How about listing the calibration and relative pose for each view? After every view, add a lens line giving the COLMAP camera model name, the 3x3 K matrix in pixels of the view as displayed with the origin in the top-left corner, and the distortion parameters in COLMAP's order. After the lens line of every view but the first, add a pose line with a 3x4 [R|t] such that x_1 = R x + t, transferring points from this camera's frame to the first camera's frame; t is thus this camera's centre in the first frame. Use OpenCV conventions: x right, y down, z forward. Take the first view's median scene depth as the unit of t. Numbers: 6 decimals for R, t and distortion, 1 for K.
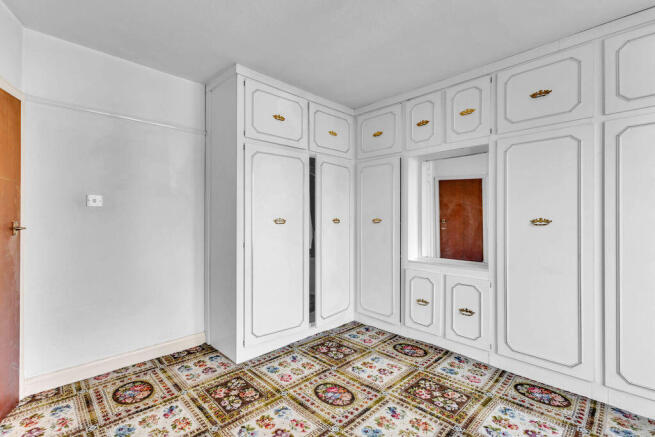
lens RADIAL K [[297.3, 0, 327.5], [0, 297.3, 218.5], [0, 0, 1]] dist [-0.016614, 0.000180]
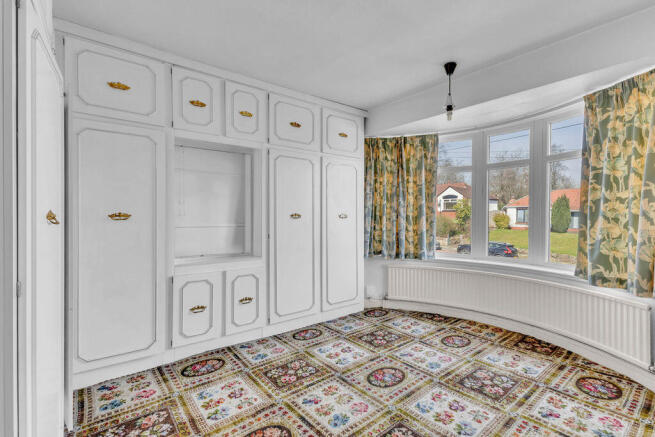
lens RADIAL K [[298.8, 0, 326.8], [0, 298.8, 208.9], [0, 0, 1]] dist [0.025697, -0.017468]
pose [[0.099611, 0.015368, 0.994908, -0.634634], [-0.001320, 0.999882, -0.015313, 0.003773], [-0.995026, 0.000212, 0.099620, 0.649078]]
